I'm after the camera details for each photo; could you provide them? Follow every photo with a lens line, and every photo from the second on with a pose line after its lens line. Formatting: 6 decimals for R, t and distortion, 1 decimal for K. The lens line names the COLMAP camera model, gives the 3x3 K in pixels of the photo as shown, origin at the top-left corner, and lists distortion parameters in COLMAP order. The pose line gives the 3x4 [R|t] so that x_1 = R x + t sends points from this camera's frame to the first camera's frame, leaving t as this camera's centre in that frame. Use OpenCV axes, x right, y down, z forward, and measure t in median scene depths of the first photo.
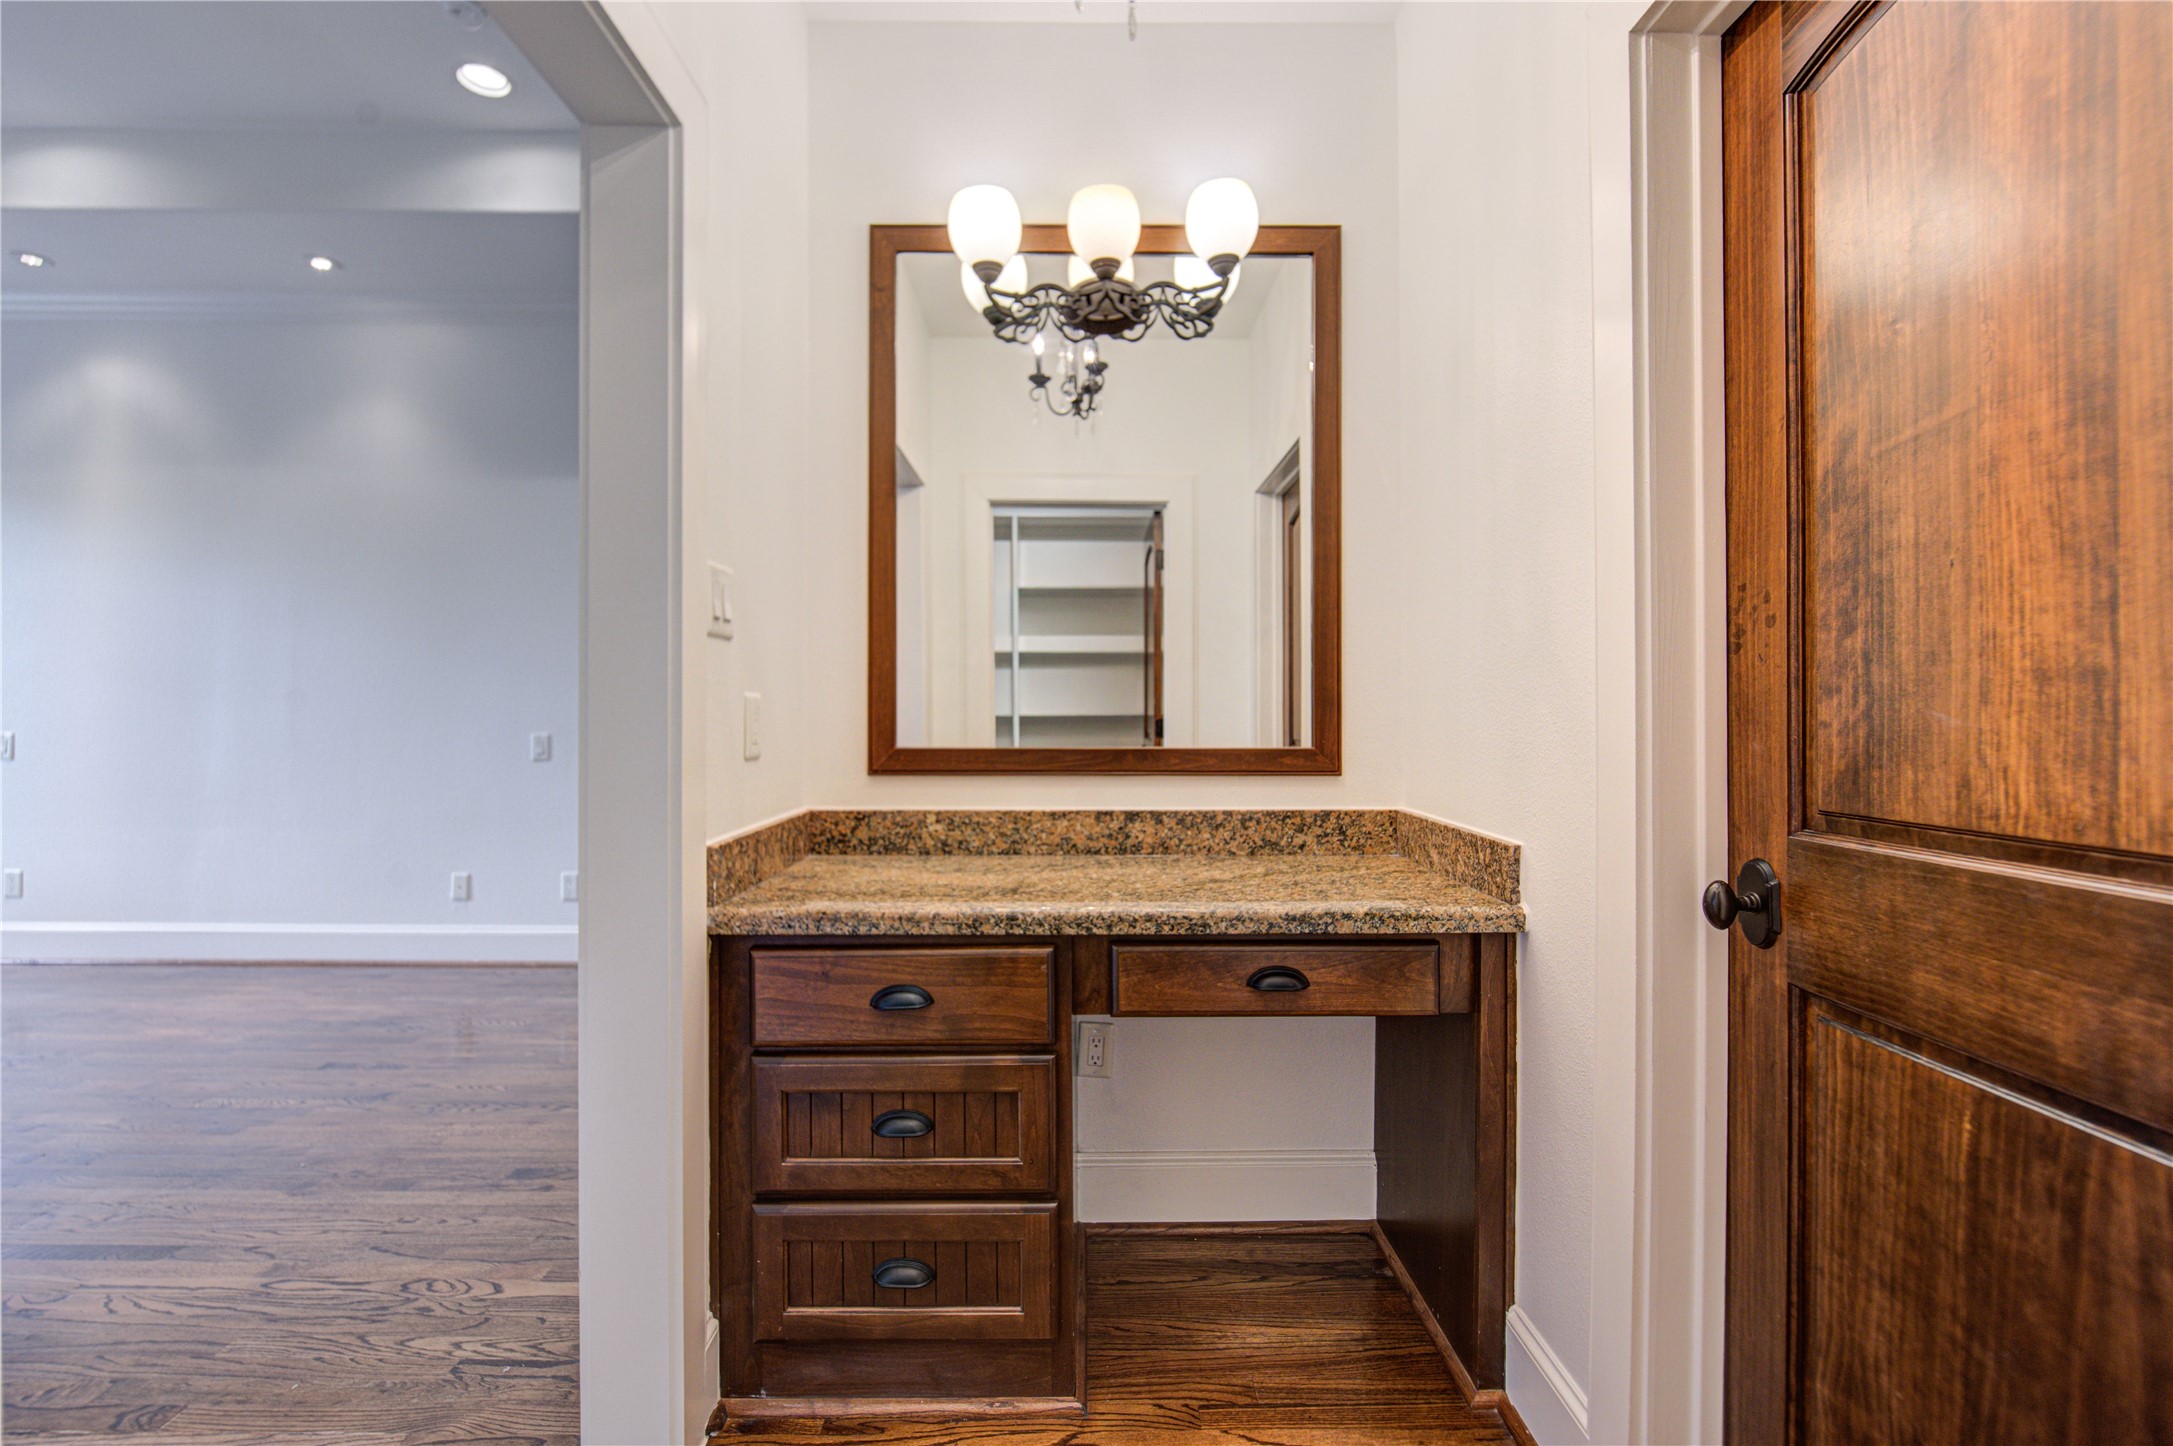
lens RADIAL K [[921.4, 0, 1076.7], [0, 921.4, 667.1], [0, 0, 1]] dist [-0.004156, -0.003807]
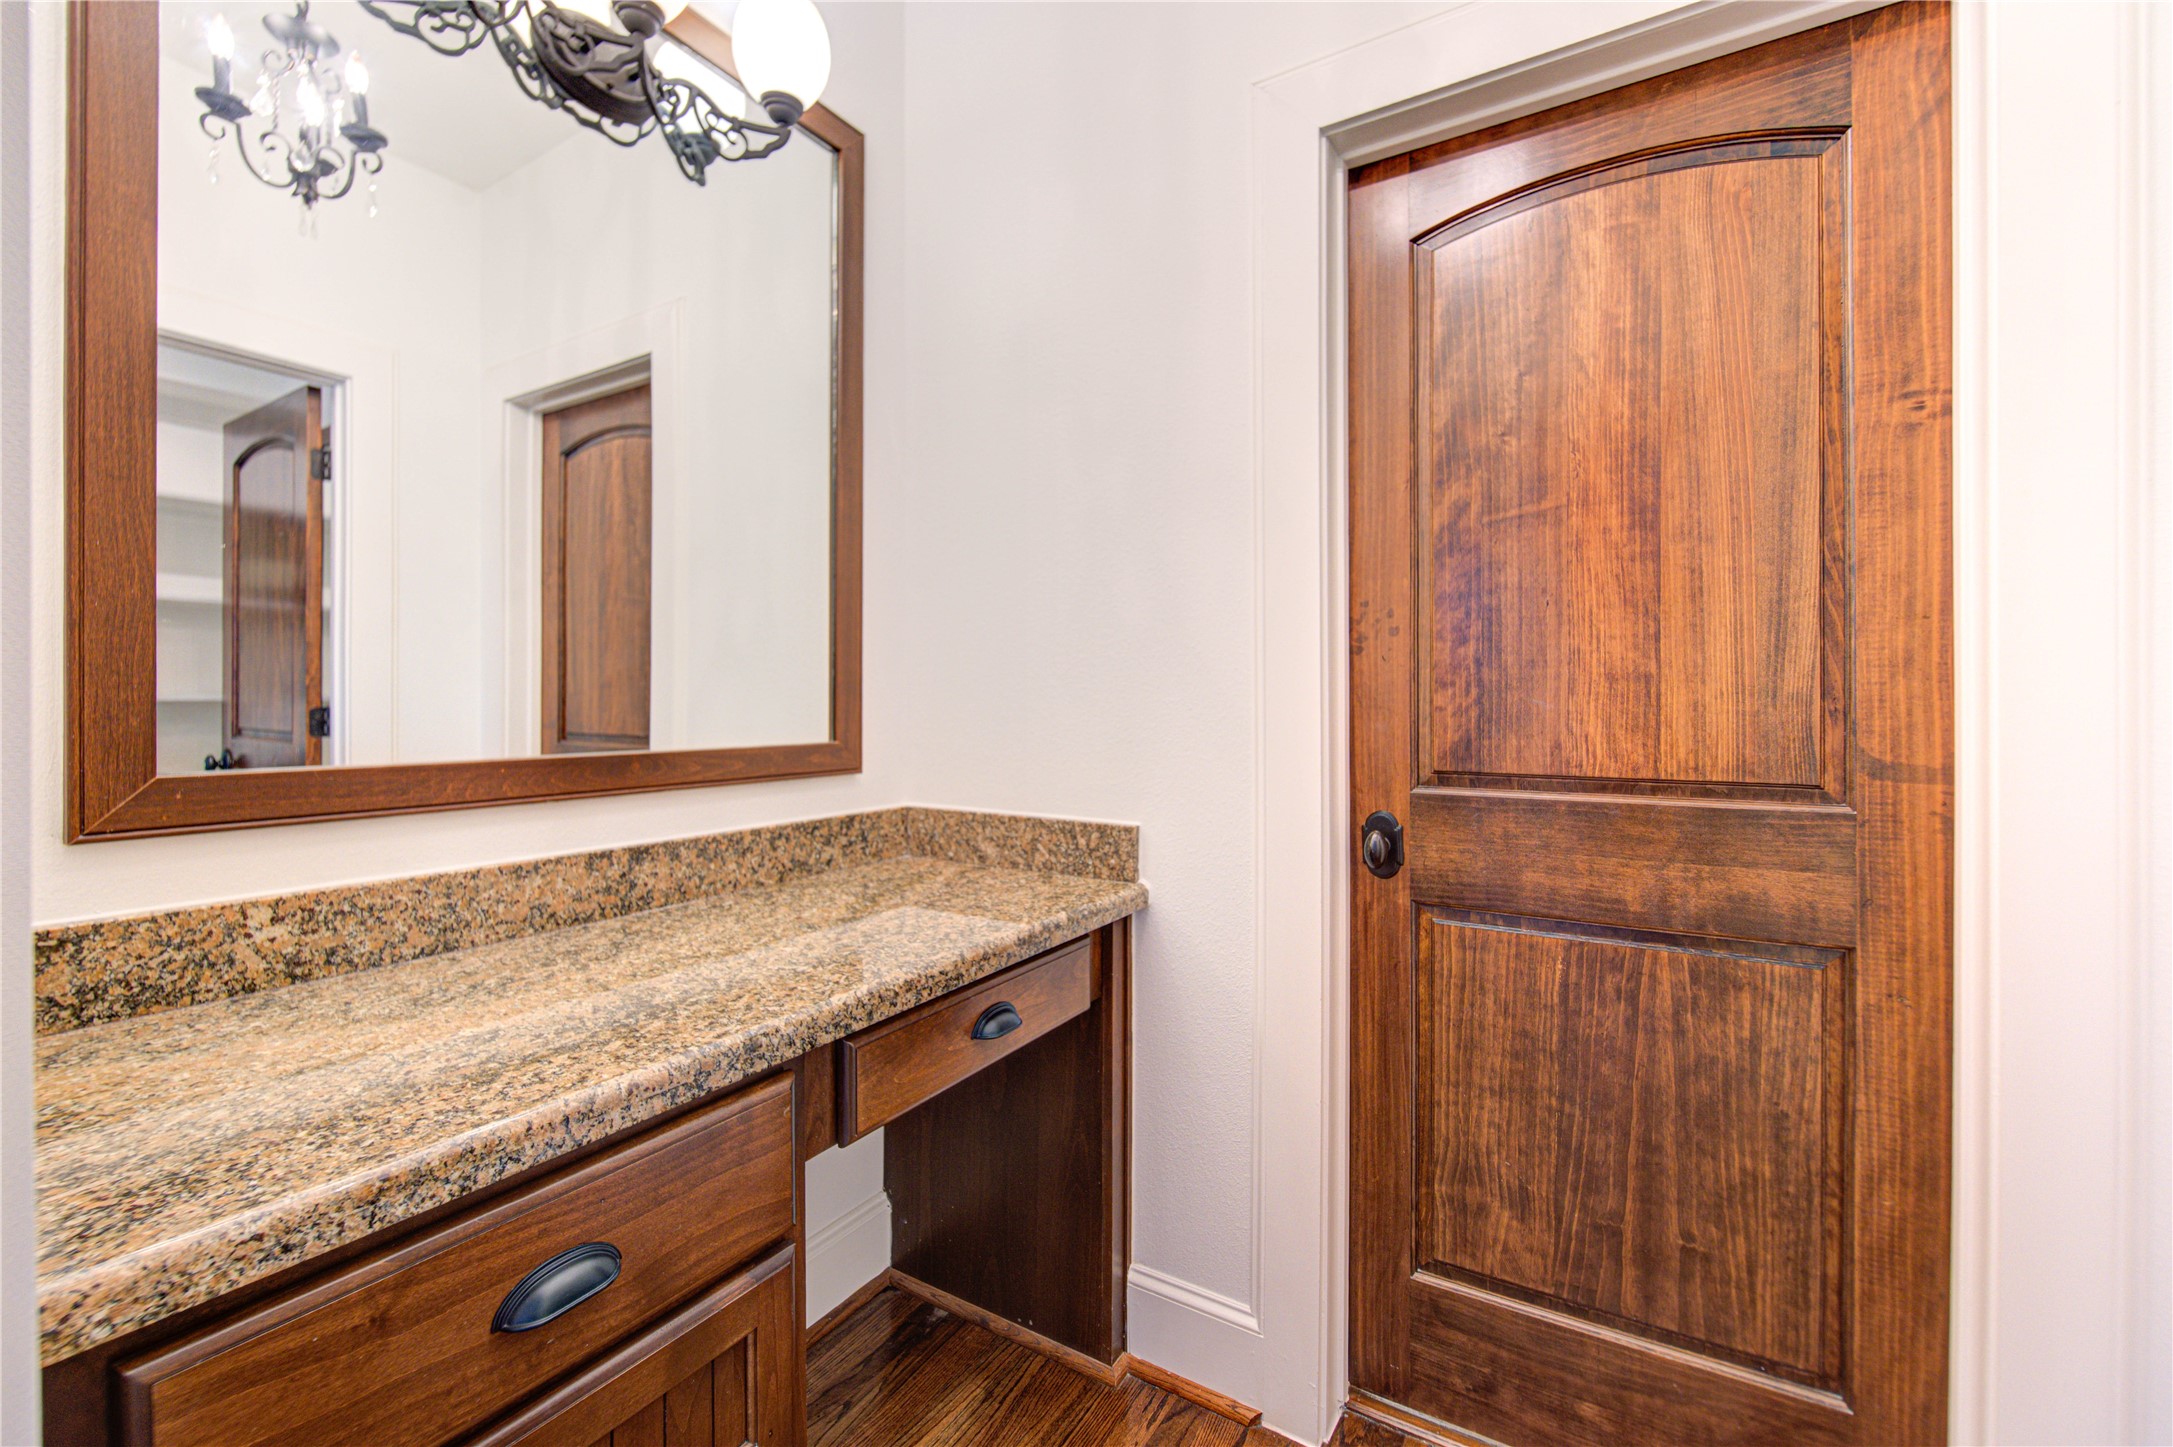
lens RADIAL K [[921.4, 0, 1076.7], [0, 921.4, 667.6], [0, 0, 1]] dist [-0.004156, -0.003807]
pose [[0.525948, 0.030437, 0.849972, -0.717998], [-0.042466, 0.999053, -0.009499, 0.040271], [-0.849456, -0.031099, 0.526742, 0.796262]]
